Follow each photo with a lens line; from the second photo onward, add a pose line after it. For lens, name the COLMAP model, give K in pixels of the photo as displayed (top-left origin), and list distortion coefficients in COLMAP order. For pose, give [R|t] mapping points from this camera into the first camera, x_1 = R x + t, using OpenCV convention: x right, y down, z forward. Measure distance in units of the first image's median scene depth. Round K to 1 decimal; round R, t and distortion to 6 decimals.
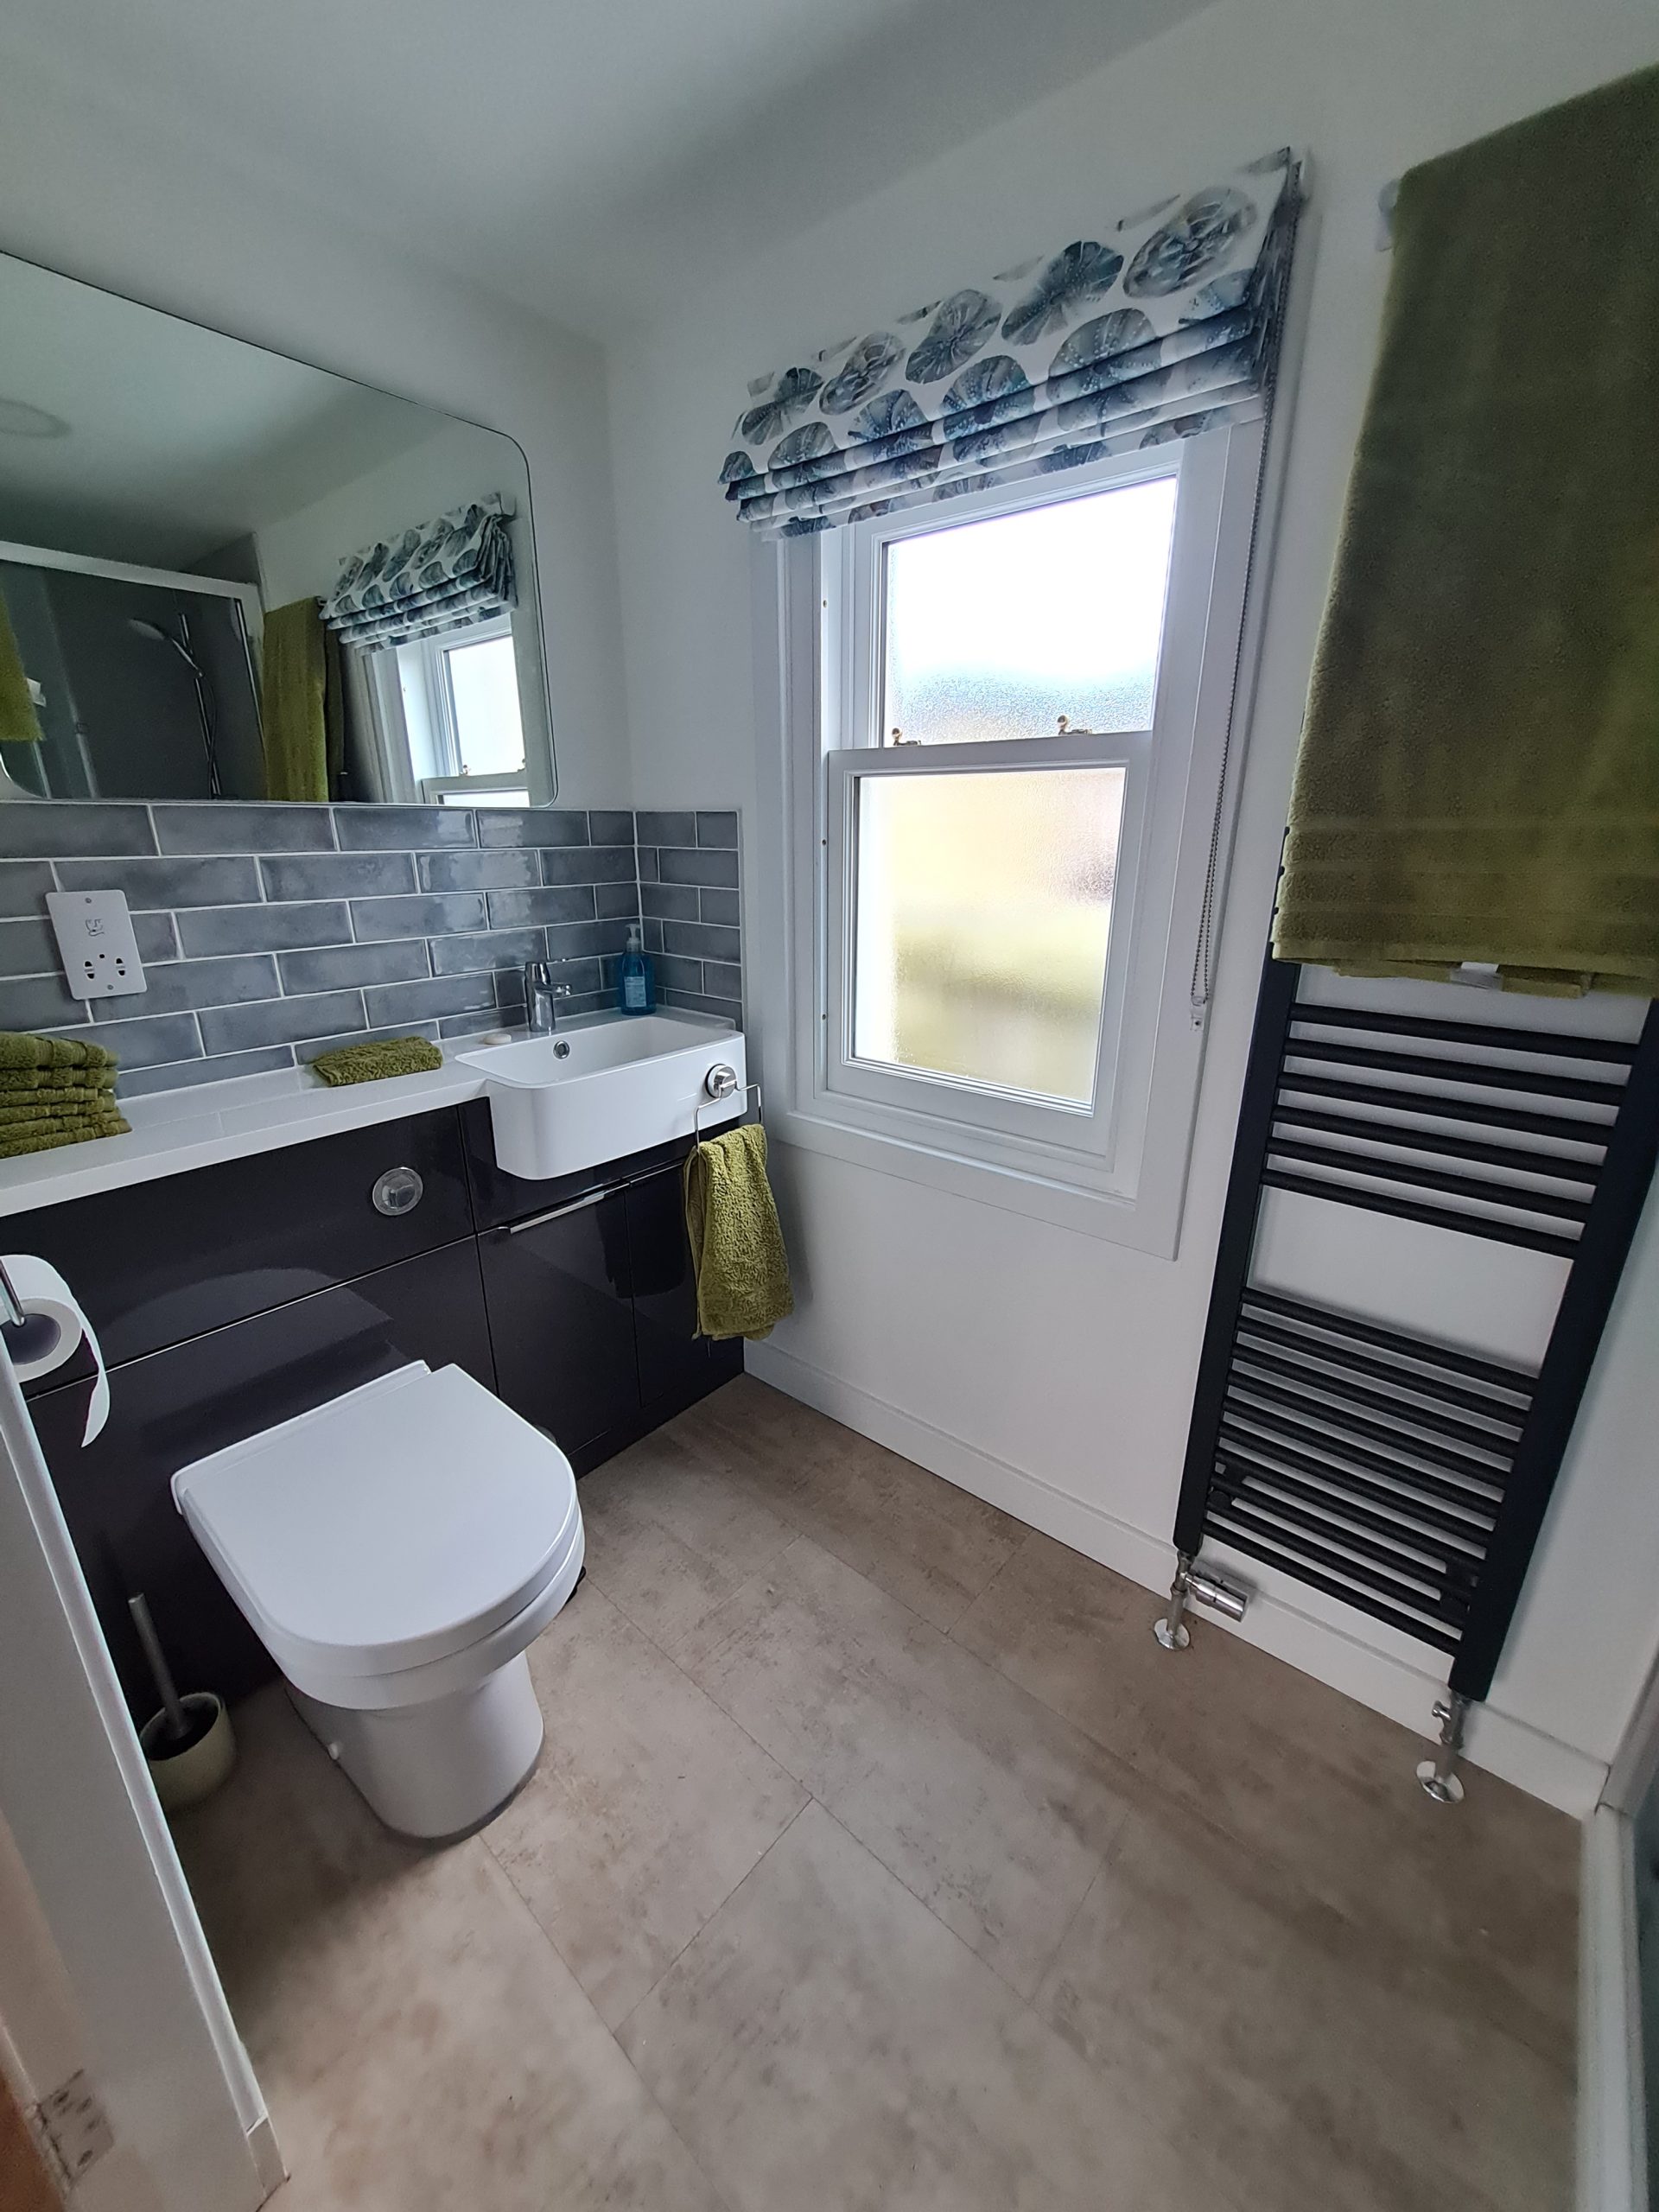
lens RADIAL K [[870.3, 0, 832.6], [0, 870.3, 1105.5], [0, 0, 1]] dist [0.000040, -0.000014]
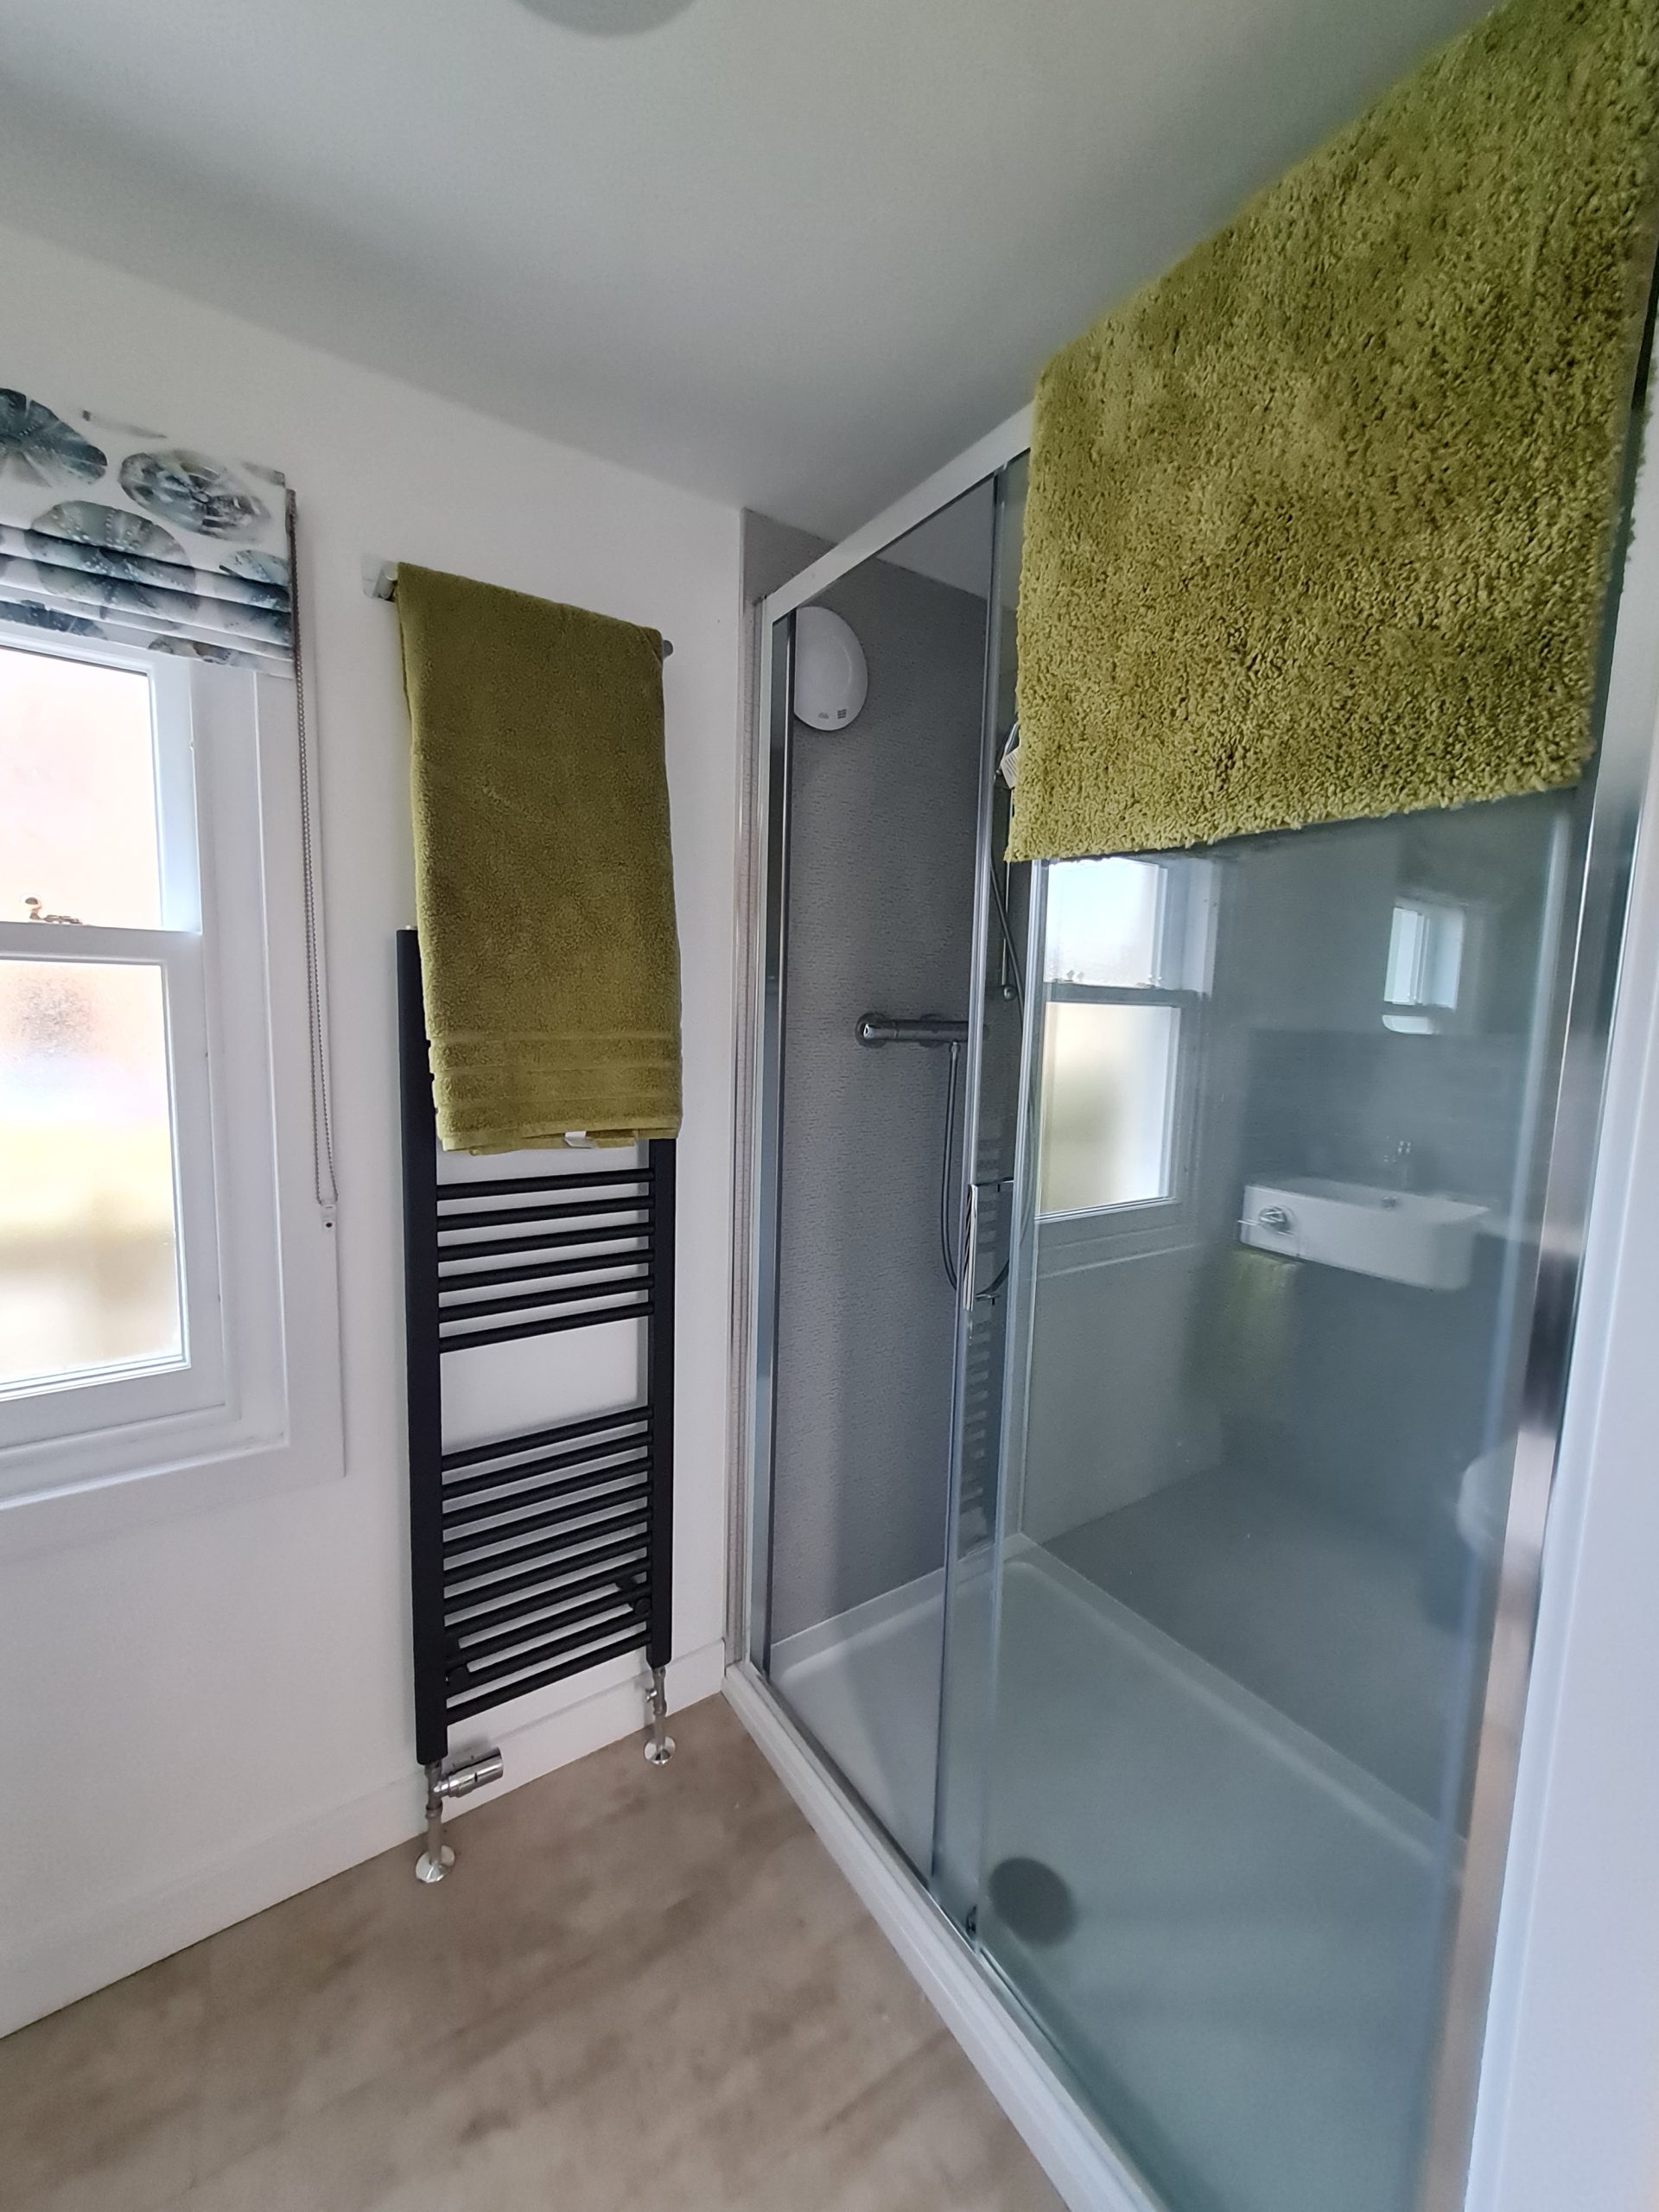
lens RADIAL K [[870.3, 0, 832.6], [0, 870.3, 1105.5], [0, 0, 1]] dist [0.000040, -0.000014]
pose [[0.266431, -0.099153, 0.958740, -0.405916], [0.270306, 0.962465, 0.024421, -0.106773], [-0.925175, 0.252647, 0.283233, 0.179885]]
